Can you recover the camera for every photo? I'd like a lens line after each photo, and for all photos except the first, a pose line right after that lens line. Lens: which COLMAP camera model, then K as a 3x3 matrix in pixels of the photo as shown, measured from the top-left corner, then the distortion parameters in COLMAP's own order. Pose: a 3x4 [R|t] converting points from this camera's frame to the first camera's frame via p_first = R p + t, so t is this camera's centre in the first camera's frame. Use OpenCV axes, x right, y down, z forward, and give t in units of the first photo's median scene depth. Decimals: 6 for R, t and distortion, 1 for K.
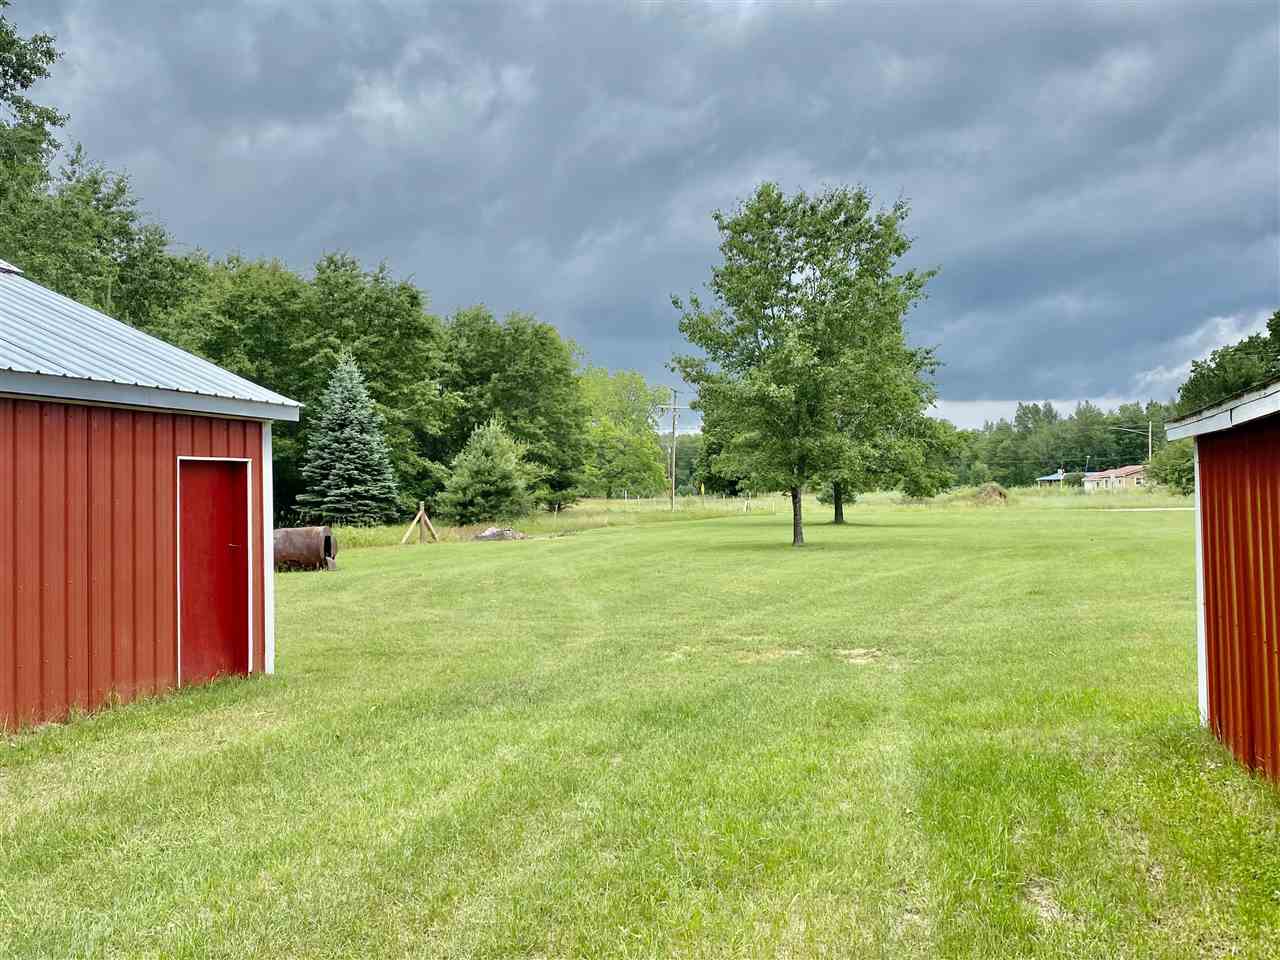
lens RADIAL K [[1243.6, 0, 617.4], [0, 1243.6, 487.9], [0, 0, 1]] dist [0.179382, -0.368018]
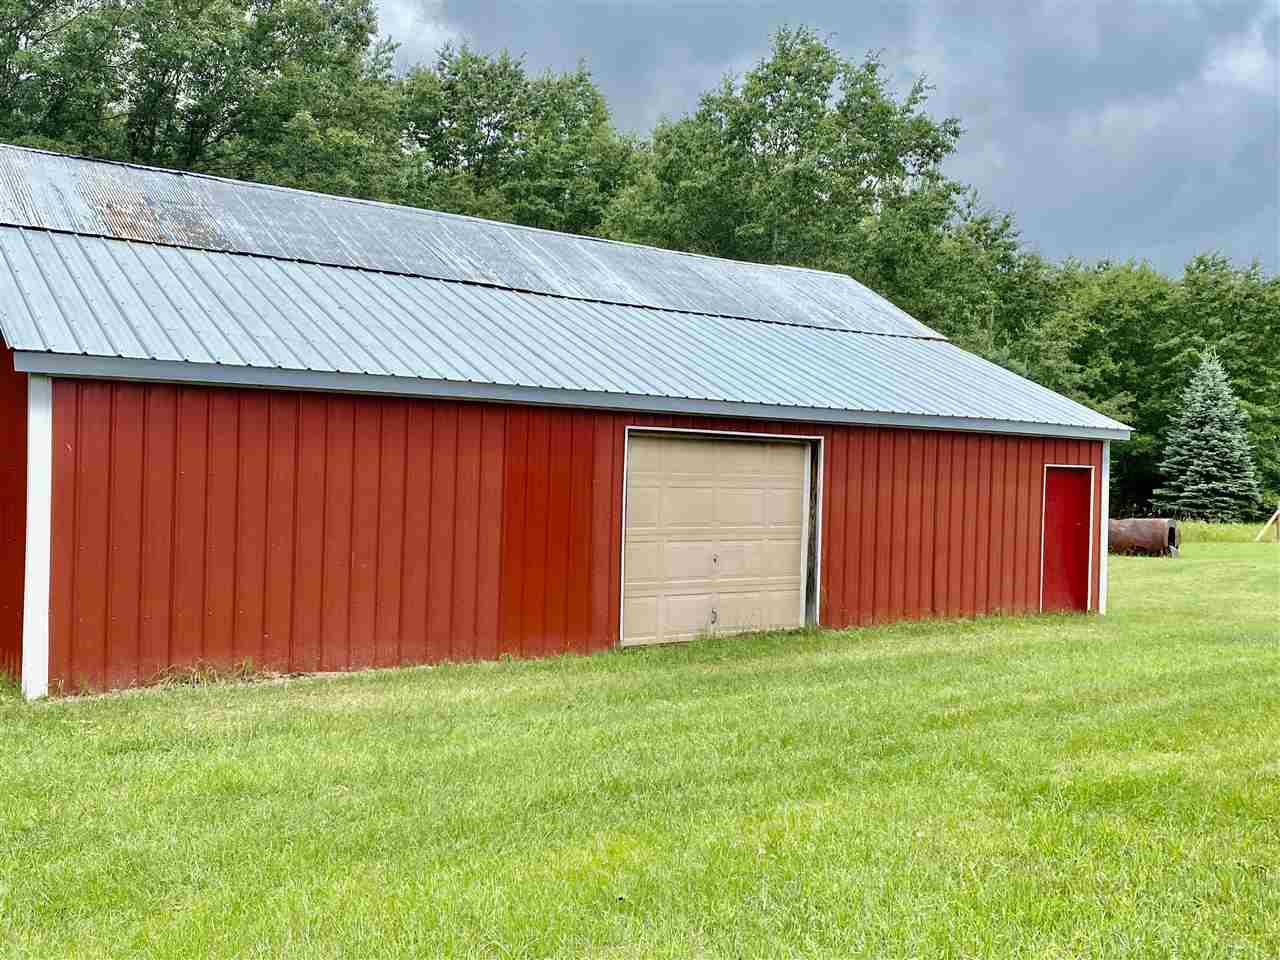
lens RADIAL K [[1243.6, 0, 617.4], [0, 1243.6, 487.9], [0, 0, 1]] dist [0.179382, -0.368018]
pose [[0.790879, 0.037753, -0.610807, 0.038614], [-0.032291, 0.999279, 0.019953, -0.002078], [0.611120, 0.003943, 0.791528, -0.113941]]
